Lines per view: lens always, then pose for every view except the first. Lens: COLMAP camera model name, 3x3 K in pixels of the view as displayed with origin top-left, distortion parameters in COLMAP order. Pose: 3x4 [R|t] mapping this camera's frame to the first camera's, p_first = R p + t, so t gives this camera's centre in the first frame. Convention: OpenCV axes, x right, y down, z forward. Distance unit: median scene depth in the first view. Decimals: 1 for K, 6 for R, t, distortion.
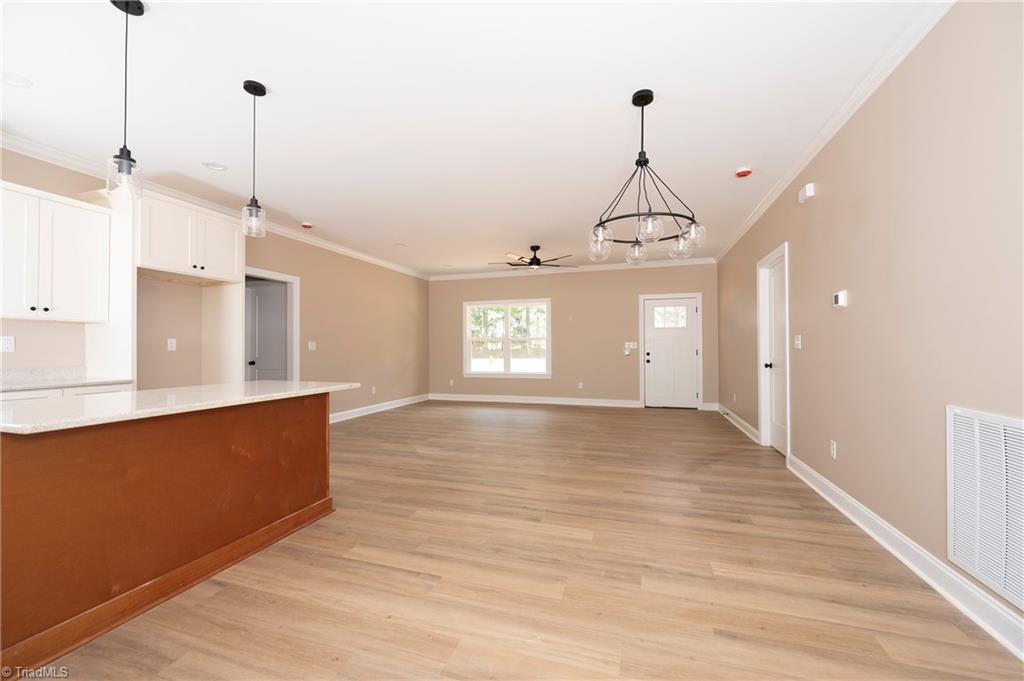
lens RADIAL K [[400.6, 0, 502.1], [0, 400.6, 342.8], [0, 0, 1]] dist [0.000330, 0.000355]
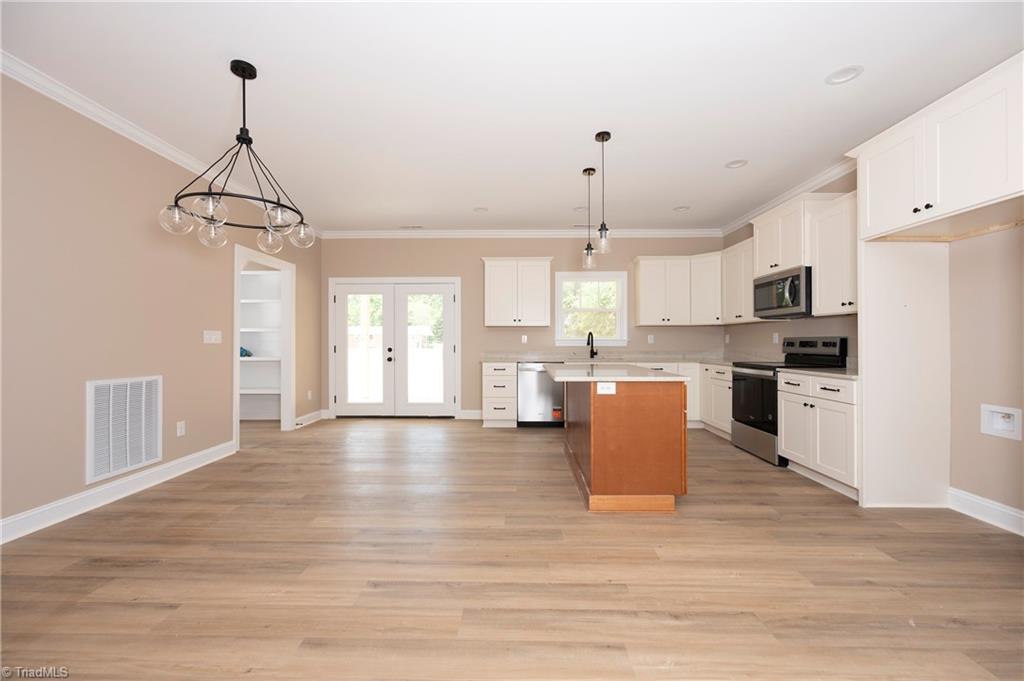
lens RADIAL K [[400.6, 0, 513.7], [0, 400.6, 337.9], [0, 0, 1]] dist [0.000330, 0.000355]
pose [[-0.948896, 0.000586, -0.315589, 0.059776], [0.008471, 0.999685, -0.023612, 0.033891], [0.315476, -0.025078, -0.948602, 2.265210]]
